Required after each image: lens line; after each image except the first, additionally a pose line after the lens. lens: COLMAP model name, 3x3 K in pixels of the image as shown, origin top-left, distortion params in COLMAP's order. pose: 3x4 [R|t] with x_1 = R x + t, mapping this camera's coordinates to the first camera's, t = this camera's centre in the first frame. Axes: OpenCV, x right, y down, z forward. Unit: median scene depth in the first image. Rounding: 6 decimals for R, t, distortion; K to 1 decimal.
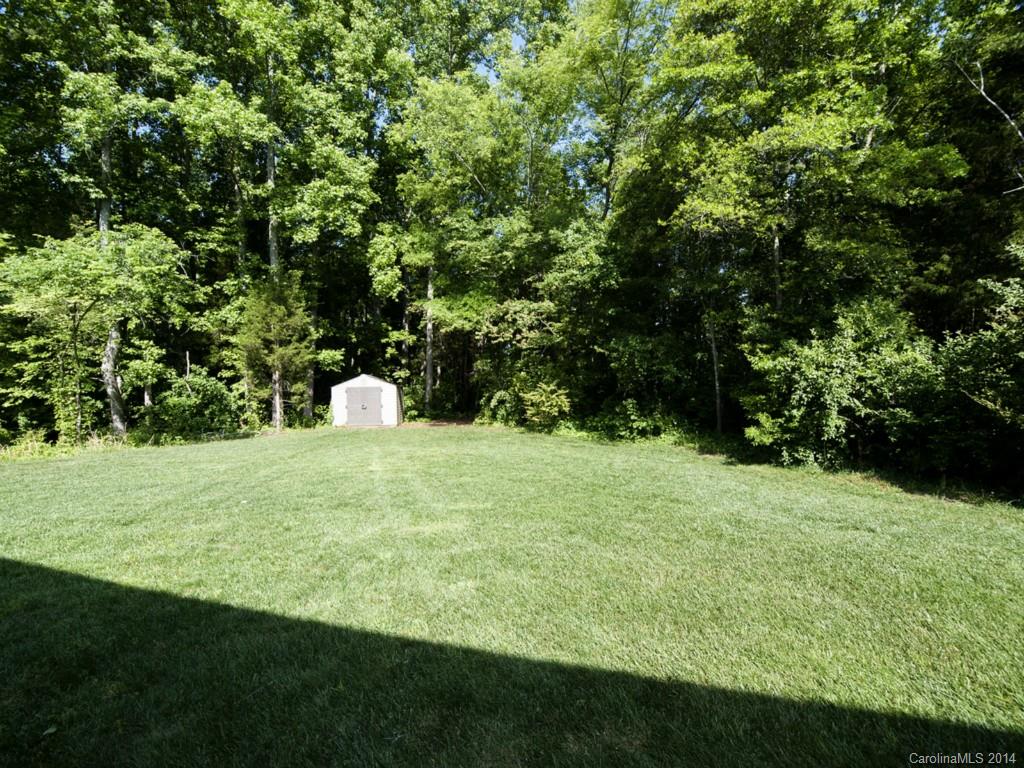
lens RADIAL K [[429.3, 0, 498.0], [0, 429.3, 383.5], [0, 0, 1]] dist [0.033997, -0.017487]
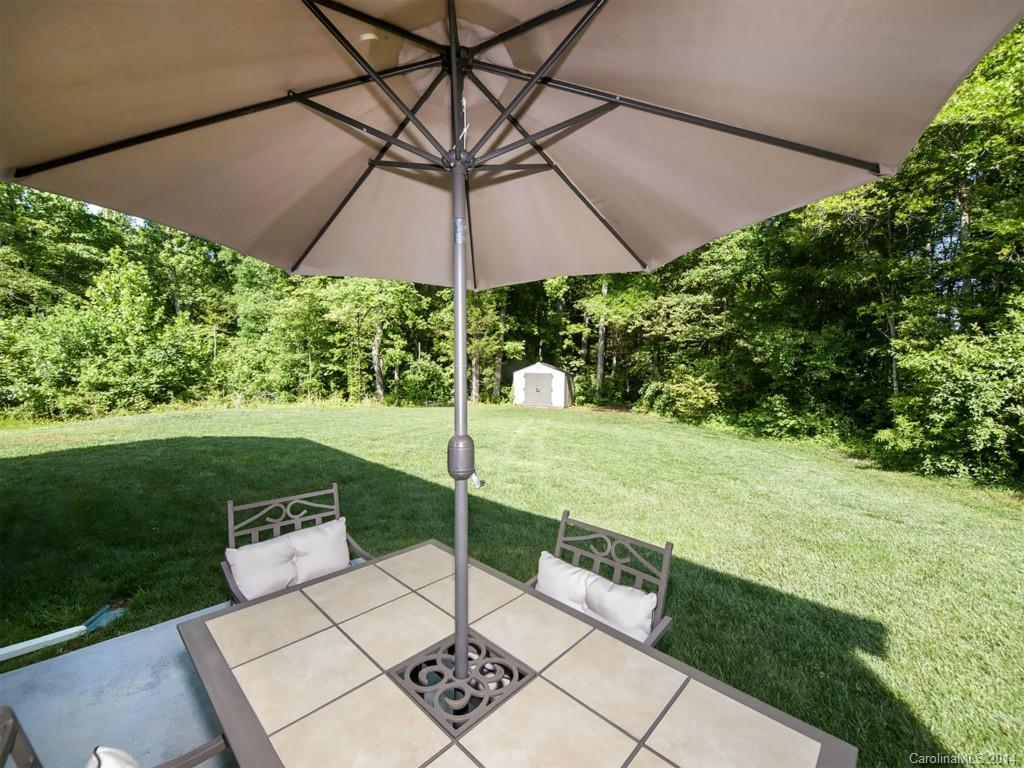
lens RADIAL K [[429.3, 0, 498.0], [0, 429.3, 383.5], [0, 0, 1]] dist [0.033997, -0.017487]
pose [[0.887765, 0.050557, -0.457512, 0.156254], [-0.039803, 0.998658, 0.033122, 0.002293], [0.458573, -0.011194, 0.888586, -0.120997]]
